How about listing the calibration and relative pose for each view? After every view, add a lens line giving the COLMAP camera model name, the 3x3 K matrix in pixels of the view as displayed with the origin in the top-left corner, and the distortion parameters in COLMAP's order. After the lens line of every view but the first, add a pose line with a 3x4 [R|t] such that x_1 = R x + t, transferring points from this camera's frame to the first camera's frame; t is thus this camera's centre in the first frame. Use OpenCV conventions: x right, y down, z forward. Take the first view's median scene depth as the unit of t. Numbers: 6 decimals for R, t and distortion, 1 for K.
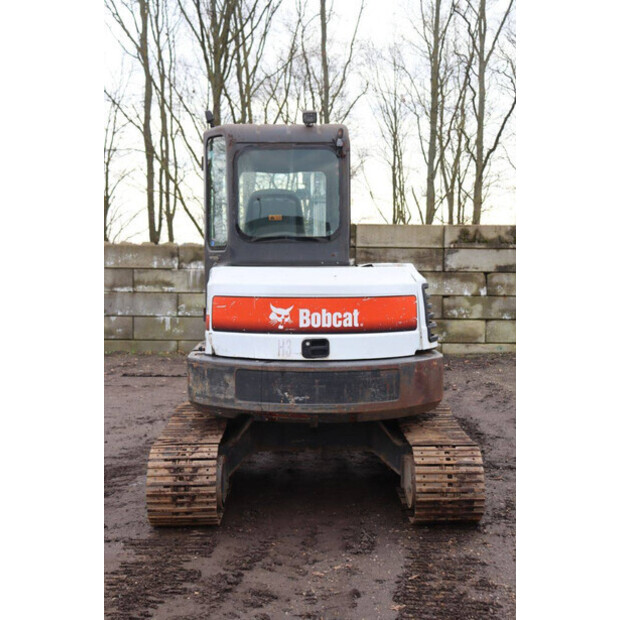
lens RADIAL K [[825.5, 0, 309.5], [0, 825.5, 296.0], [0, 0, 1]] dist [0.041384, 0.058195]
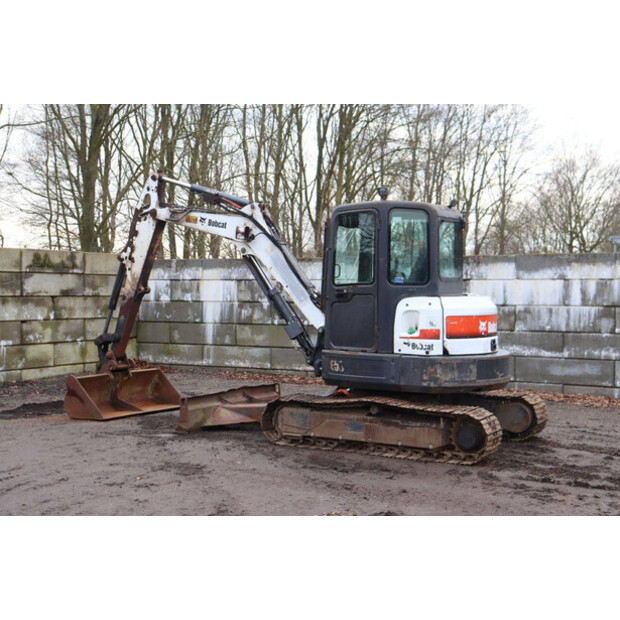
lens RADIAL K [[973.4, 0, 310.0], [0, 973.4, 310.0], [0, 0, 1]] dist [0.133112, -0.024593]
pose [[0.503042, -0.025009, 0.863900, -1.870704], [0.032573, 0.999420, 0.009966, -0.038185], [-0.863648, 0.023127, 0.503565, 0.325206]]
